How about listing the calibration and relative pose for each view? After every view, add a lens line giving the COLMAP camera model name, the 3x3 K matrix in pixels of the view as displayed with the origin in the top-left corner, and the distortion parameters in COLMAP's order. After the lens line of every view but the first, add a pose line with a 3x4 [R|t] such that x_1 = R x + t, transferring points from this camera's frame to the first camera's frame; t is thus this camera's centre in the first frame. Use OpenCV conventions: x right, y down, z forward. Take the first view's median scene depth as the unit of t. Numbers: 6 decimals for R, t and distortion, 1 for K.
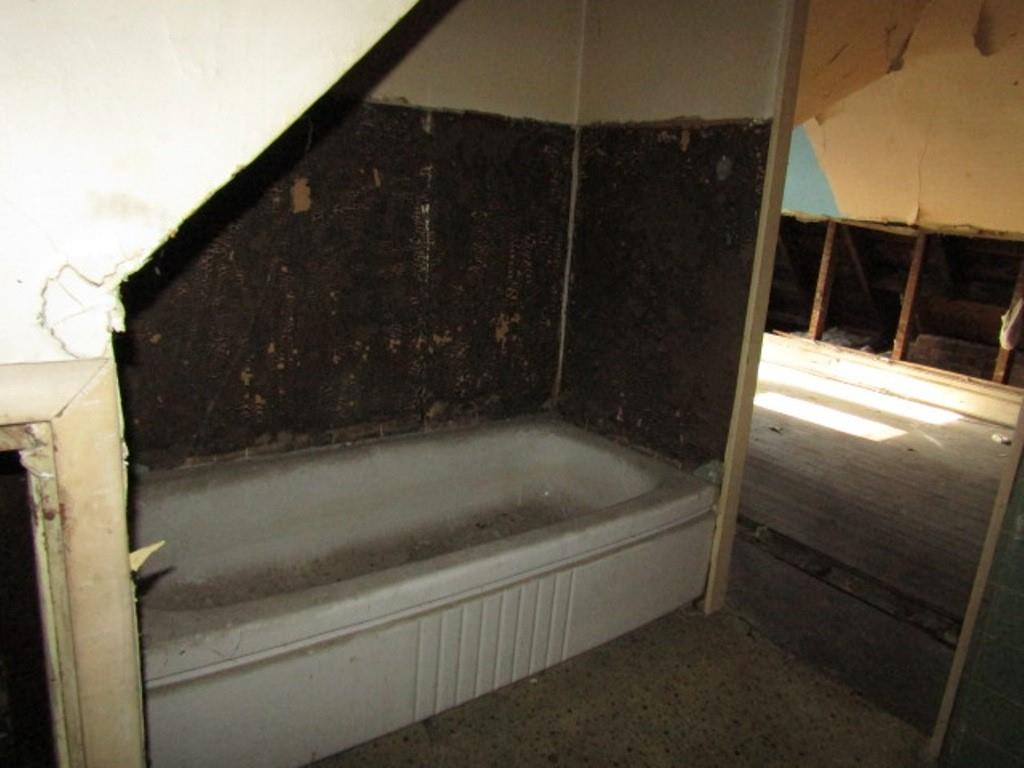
lens RADIAL K [[712.7, 0, 512.0], [0, 712.7, 384.0], [0, 0, 1]] dist [-0.021328, 0.006102]
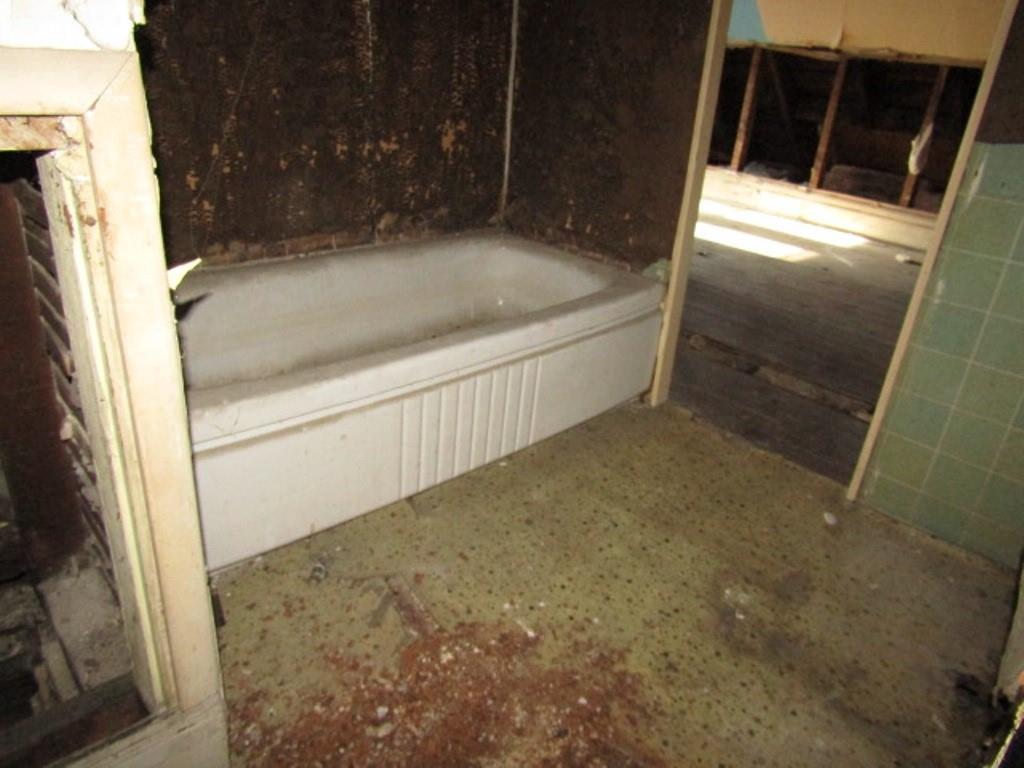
lens RADIAL K [[712.7, 0, 512.0], [0, 712.7, 384.0], [0, 0, 1]] dist [-0.021328, 0.006102]
pose [[0.992326, -0.051697, 0.112320, -0.061356], [0.029050, 0.980450, 0.194614, 0.076169], [-0.120185, -0.189857, 0.974428, -0.027479]]
